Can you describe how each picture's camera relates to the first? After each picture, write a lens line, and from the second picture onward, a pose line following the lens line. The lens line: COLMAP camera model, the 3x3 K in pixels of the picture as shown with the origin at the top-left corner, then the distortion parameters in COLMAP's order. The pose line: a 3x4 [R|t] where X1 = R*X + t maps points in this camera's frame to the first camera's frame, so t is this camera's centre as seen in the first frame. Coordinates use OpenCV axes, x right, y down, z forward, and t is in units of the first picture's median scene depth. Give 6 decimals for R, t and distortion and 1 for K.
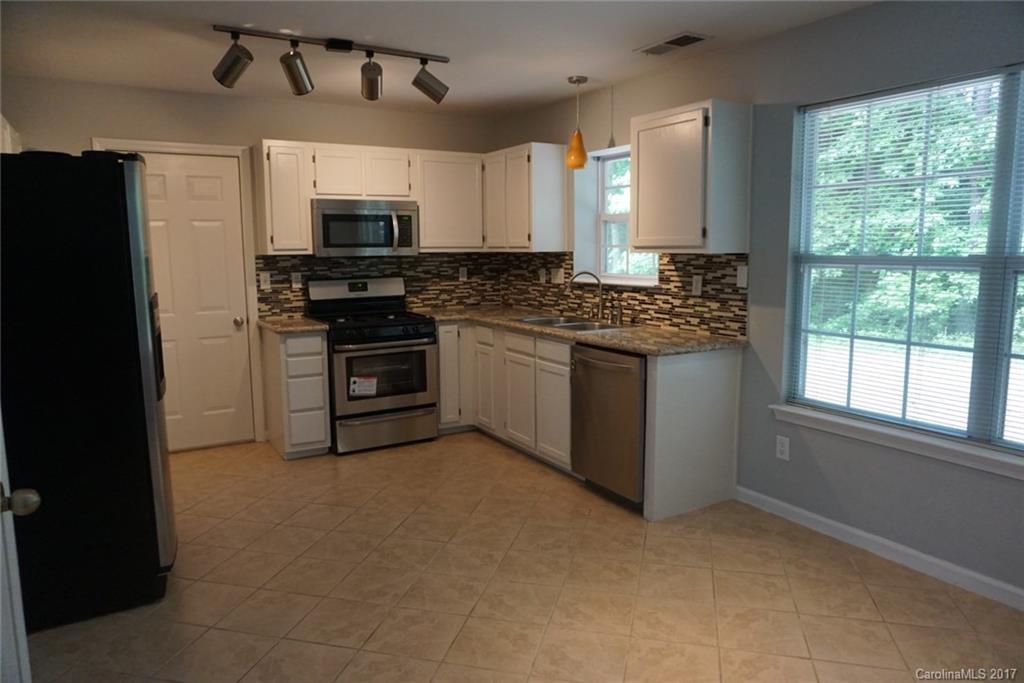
lens RADIAL K [[687.8, 0, 518.4], [0, 687.8, 342.5], [0, 0, 1]] dist [-0.011569, -0.002180]
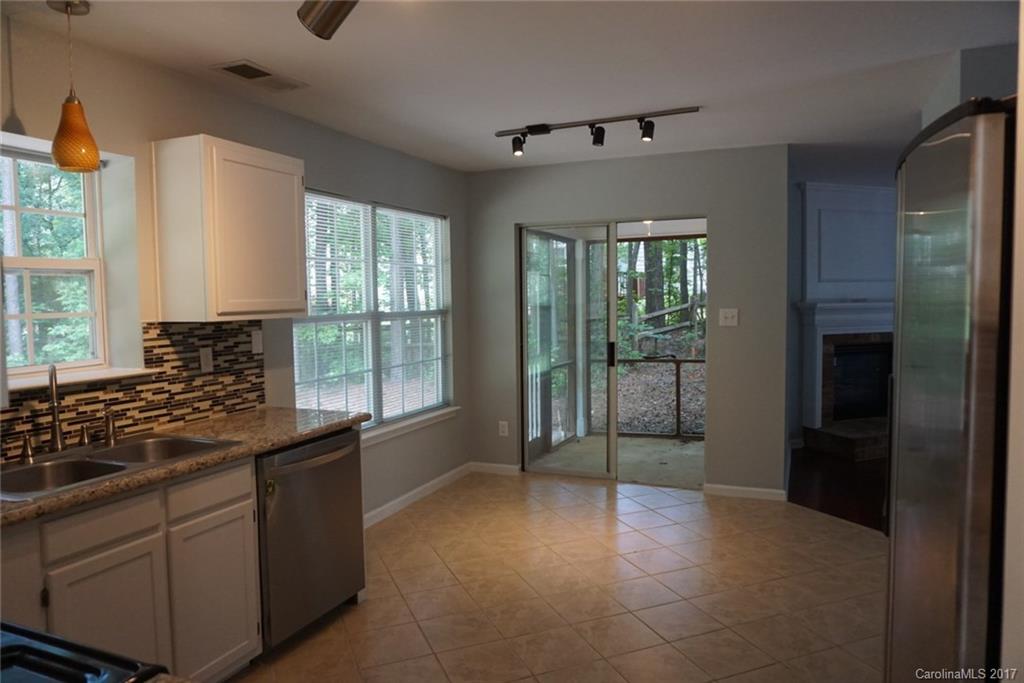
lens RADIAL K [[687.8, 0, 517.0], [0, 687.8, 338.1], [0, 0, 1]] dist [-0.011569, -0.002180]
pose [[-0.583426, -0.032612, 0.811512, -0.621358], [0.134354, 0.981551, 0.136037, -0.173994], [-0.800977, 0.188397, -0.568281, 1.196013]]
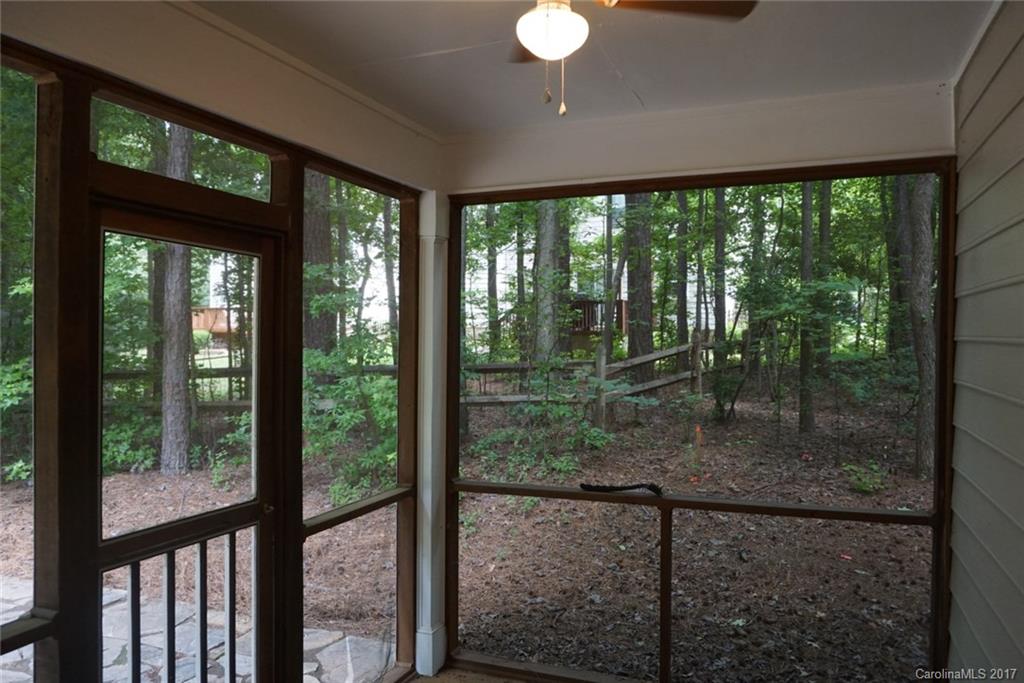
lens RADIAL K [[738.4, 0, 510.9], [0, 738.4, 340.1], [0, 0, 1]] dist [0.008334, 0.000521]
pose [[-0.591995, -0.009170, 0.805890, -0.364040], [0.110890, 0.989498, 0.092717, -0.133333], [-0.798277, 0.144253, -0.584761, 0.899944]]
